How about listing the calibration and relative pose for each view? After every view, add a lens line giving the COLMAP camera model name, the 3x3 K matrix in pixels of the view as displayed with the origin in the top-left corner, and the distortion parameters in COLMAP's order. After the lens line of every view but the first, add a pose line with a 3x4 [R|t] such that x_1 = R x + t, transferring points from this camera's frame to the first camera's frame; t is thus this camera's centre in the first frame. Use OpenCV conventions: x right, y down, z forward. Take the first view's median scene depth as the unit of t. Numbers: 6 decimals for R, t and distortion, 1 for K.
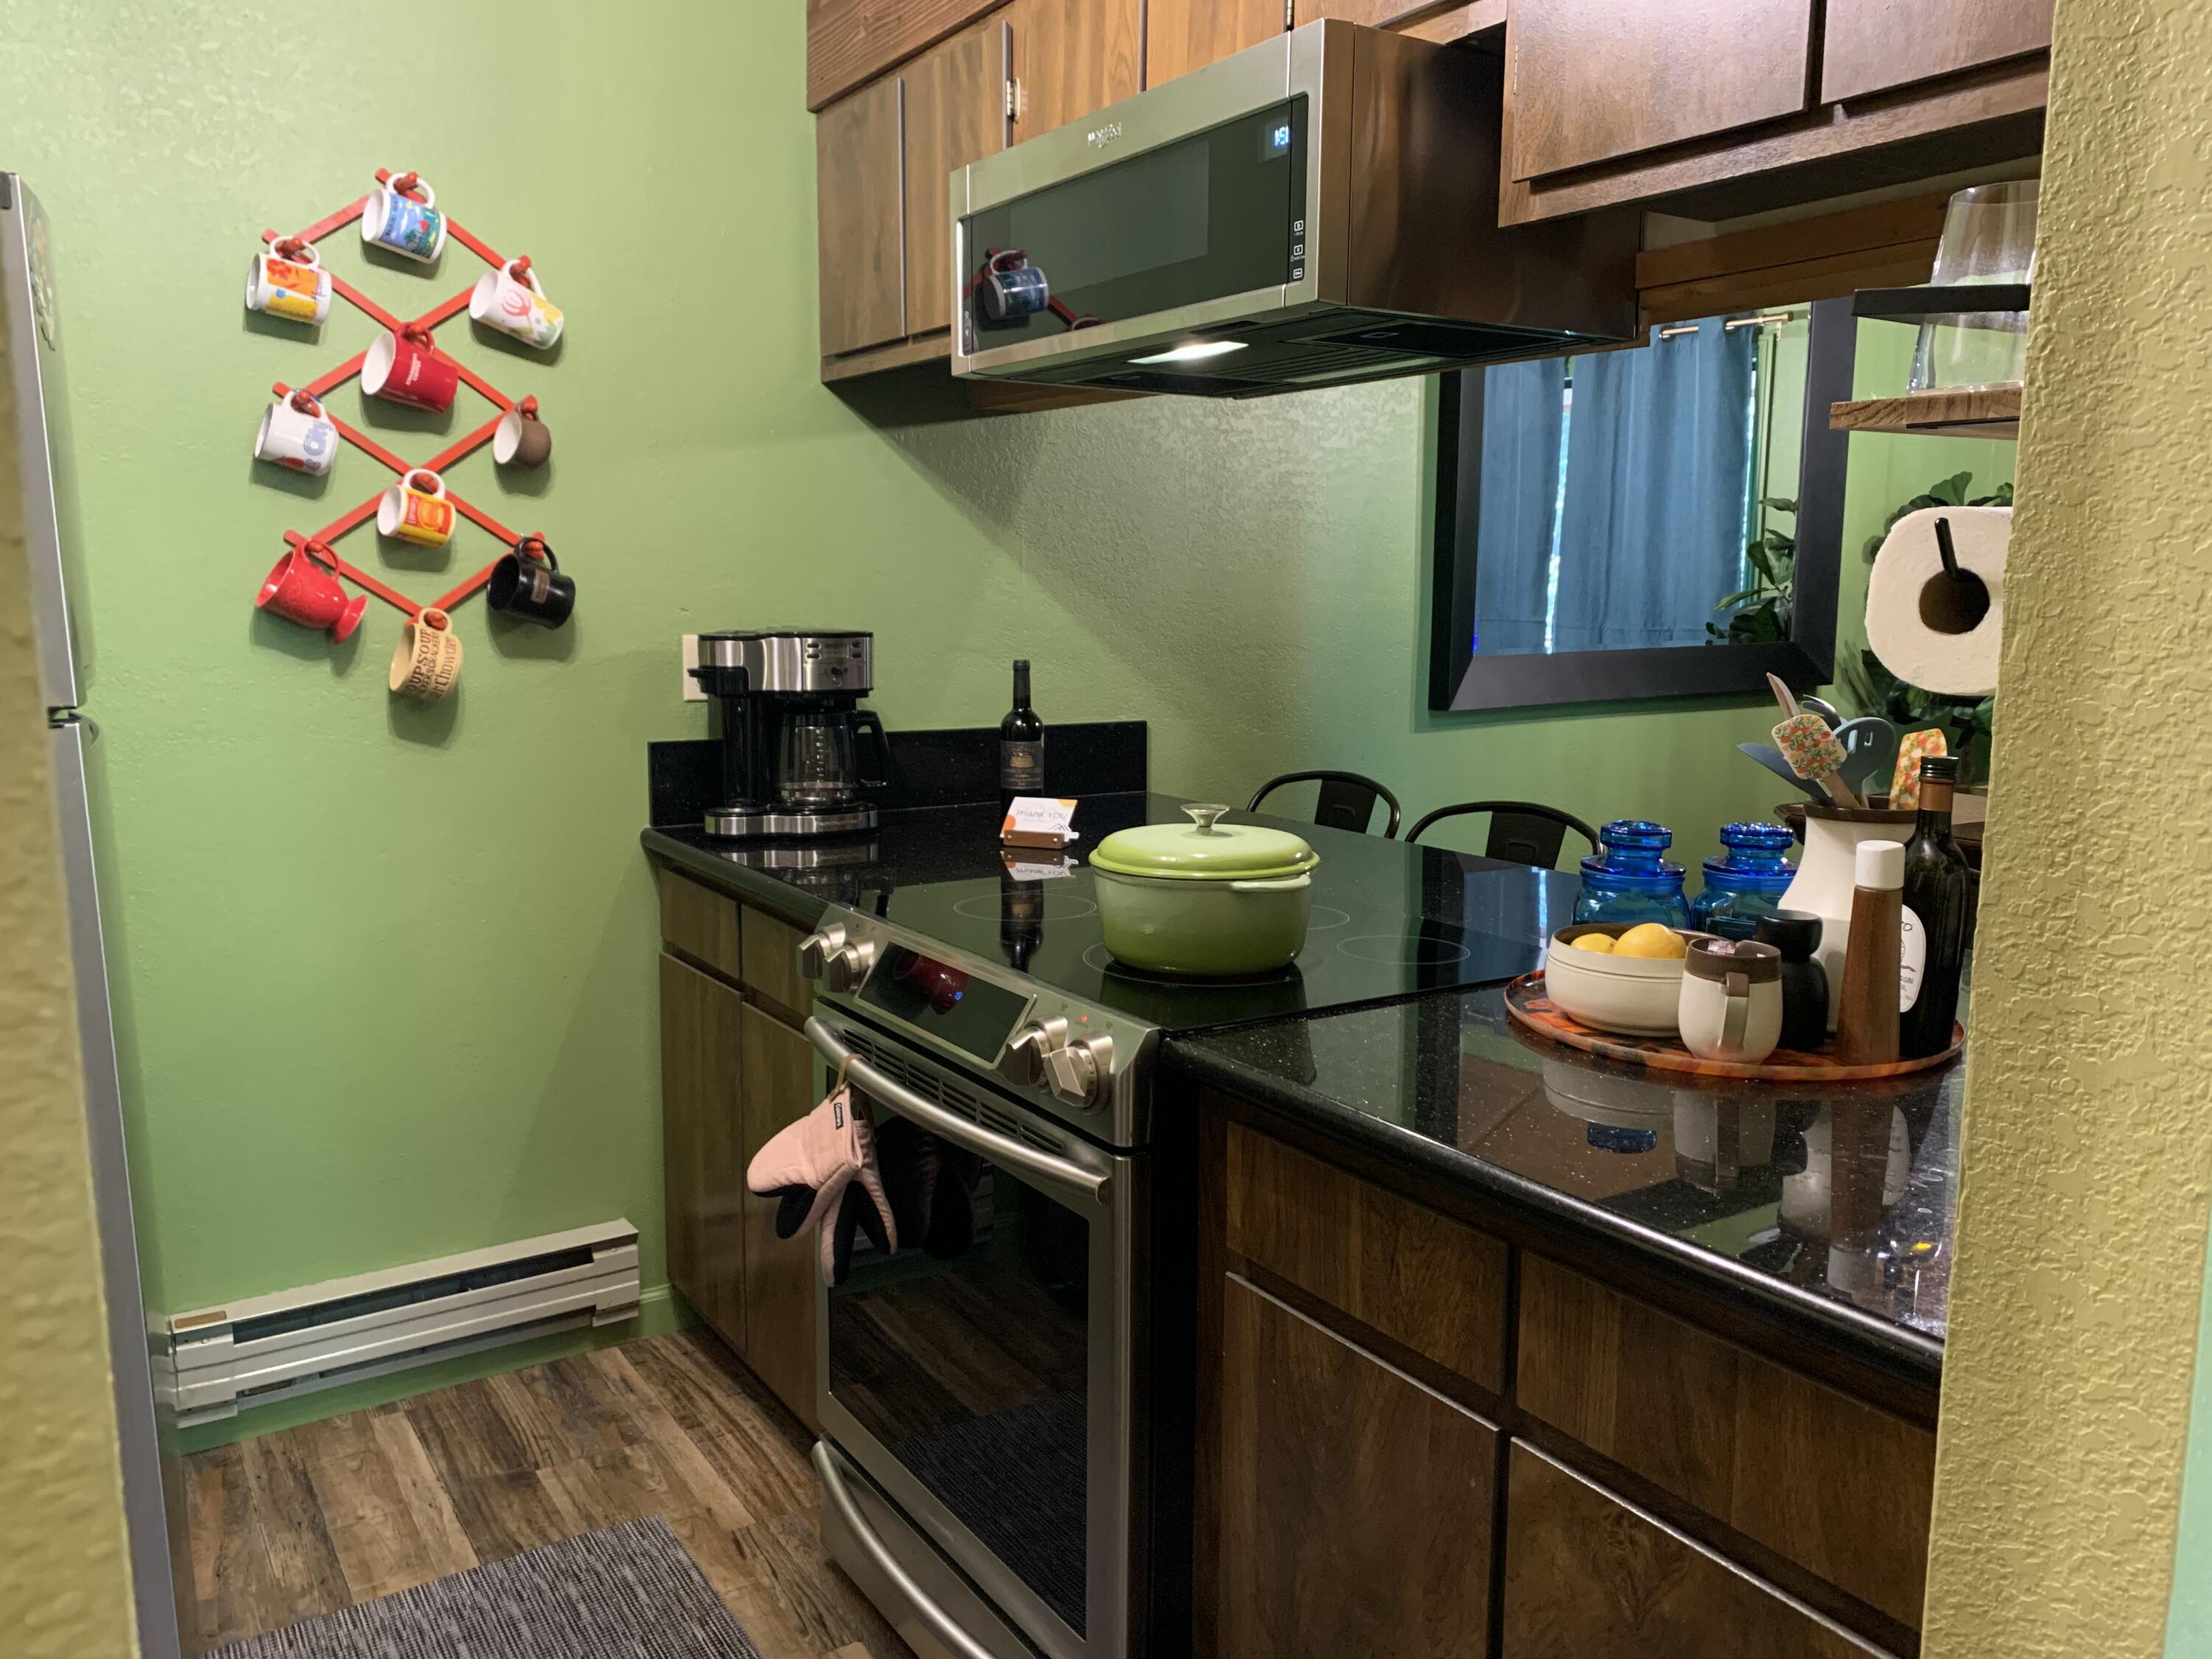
lens RADIAL K [[1660.7, 0, 1107.3], [0, 1660.7, 828.6], [0, 0, 1]] dist [0.017390, -0.042181]
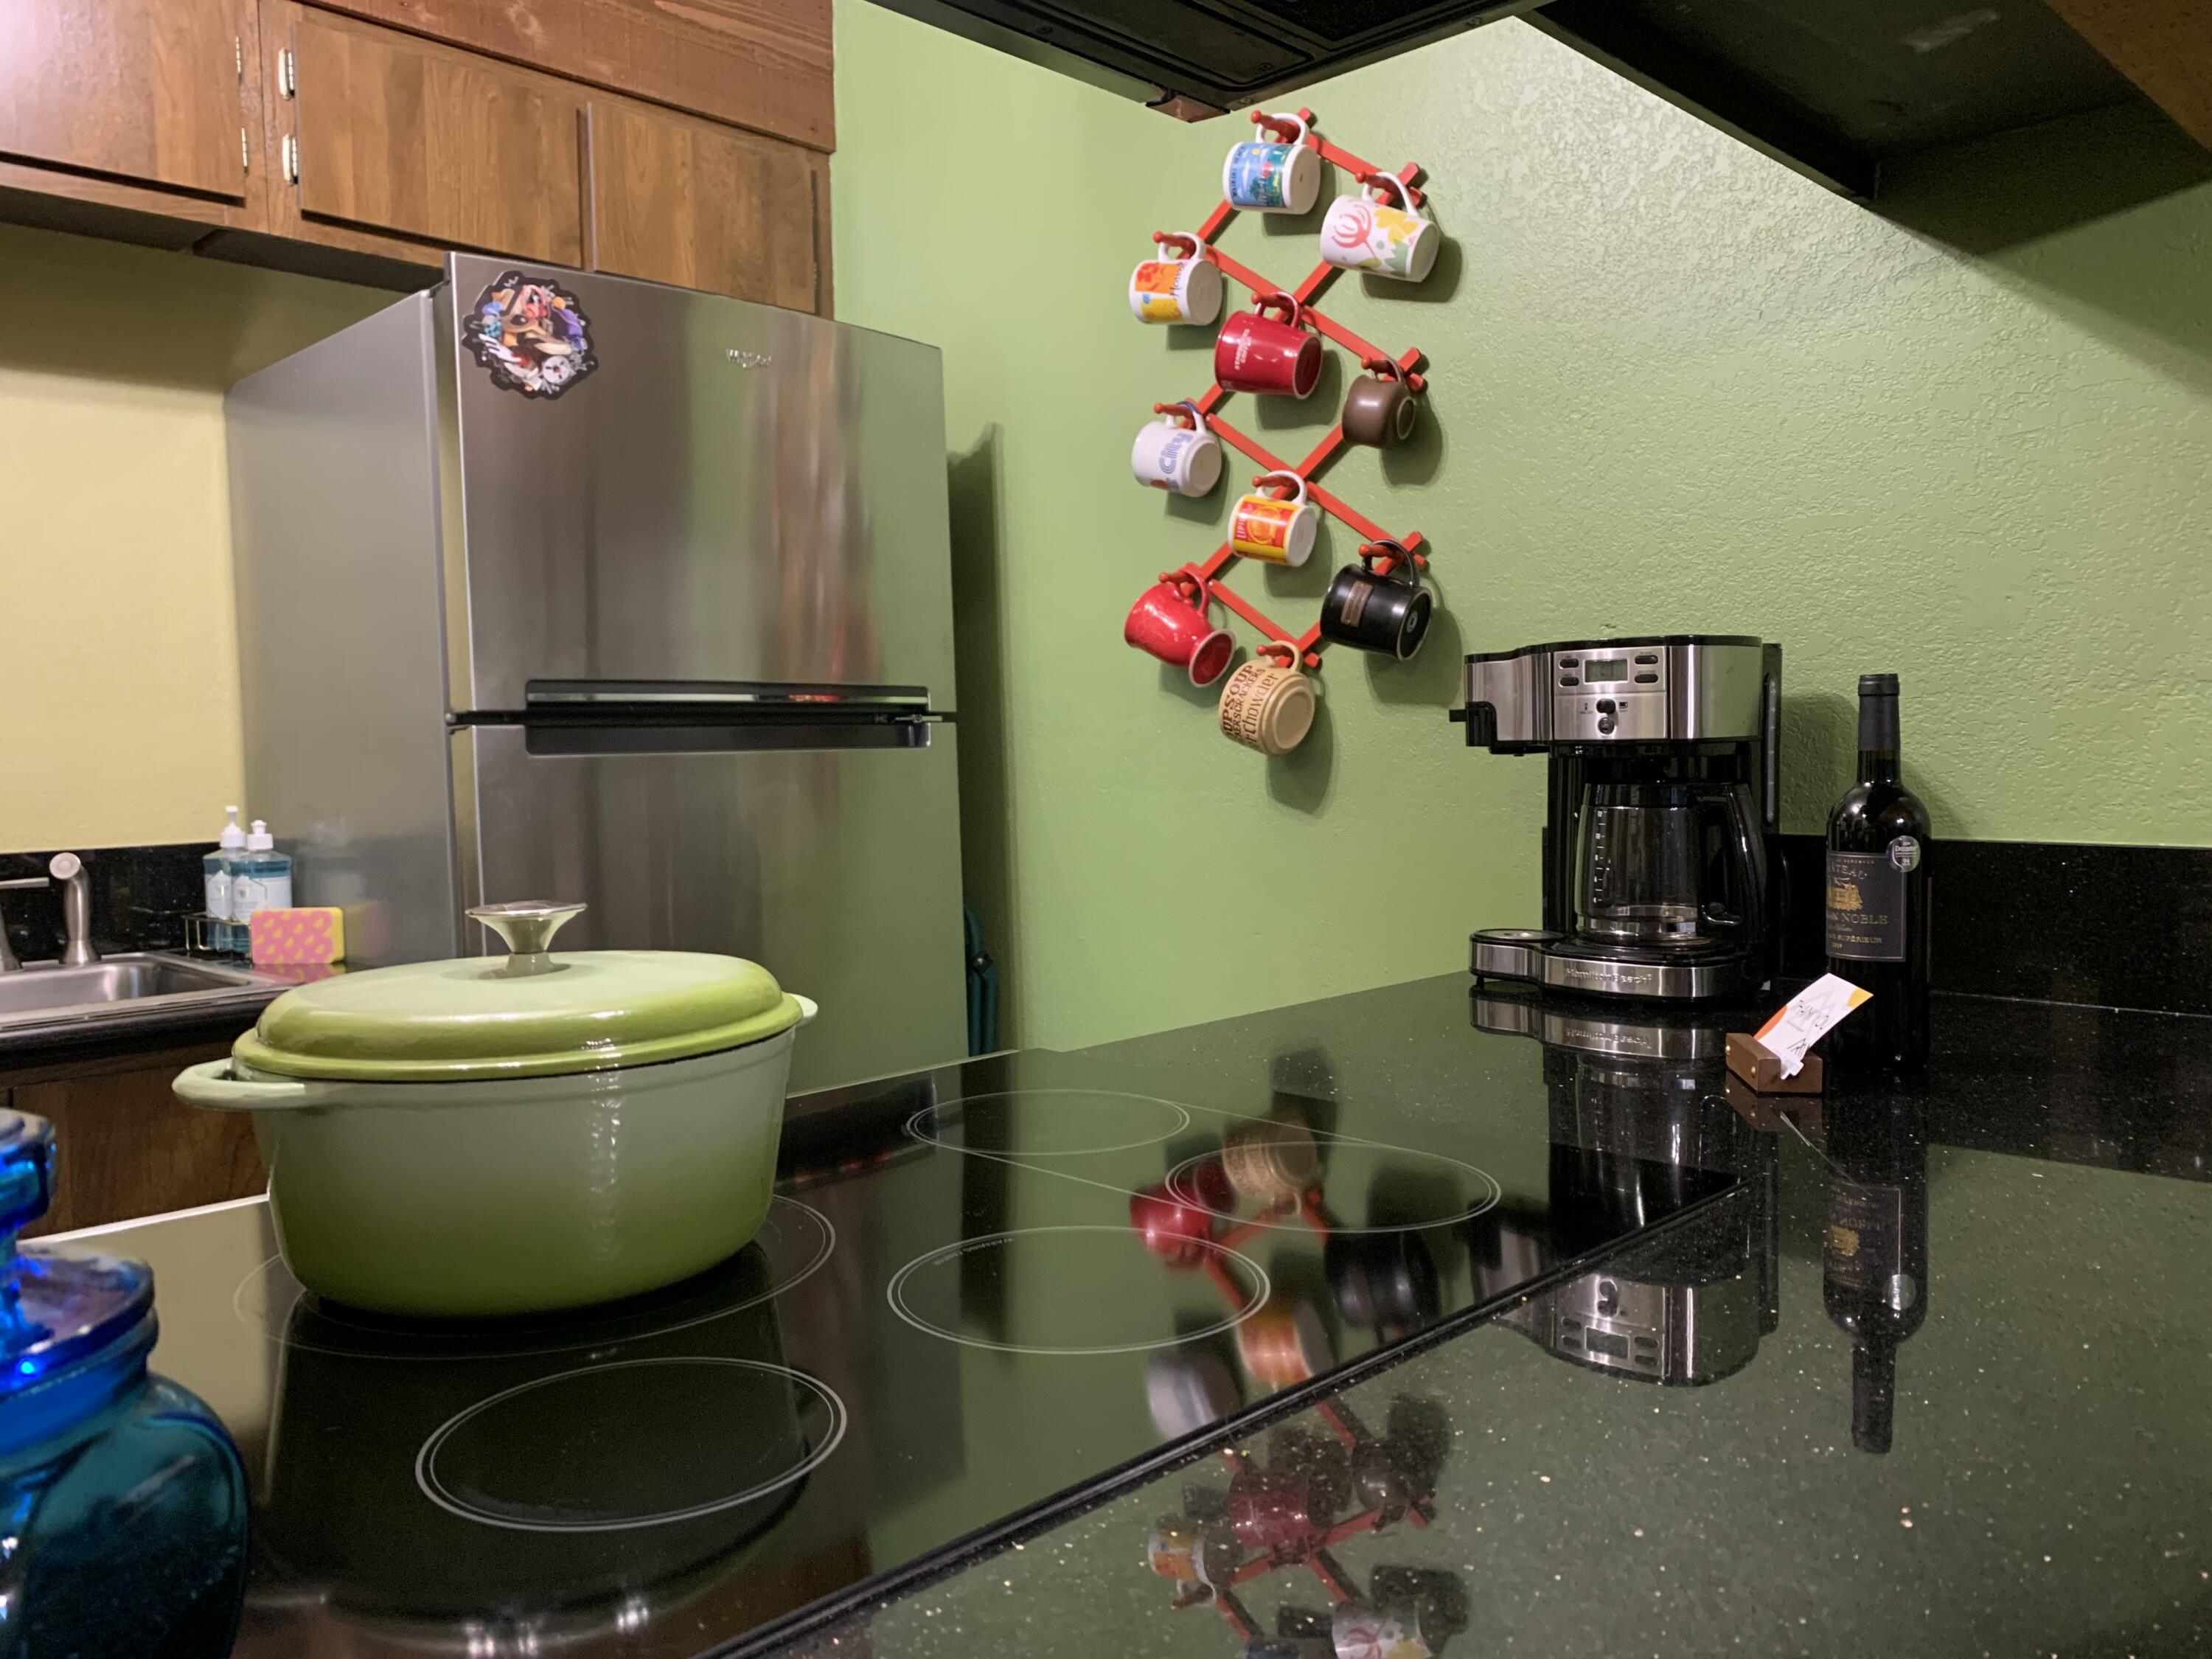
lens RADIAL K [[1660.7, 0, 1107.8], [0, 1660.7, 839.0], [0, 0, 1]] dist [0.017390, -0.042181]
pose [[0.223319, 0.049615, -0.973482, 0.363372], [-0.130582, 0.991224, 0.020564, -0.042156], [0.965959, 0.122527, 0.227838, 0.743148]]
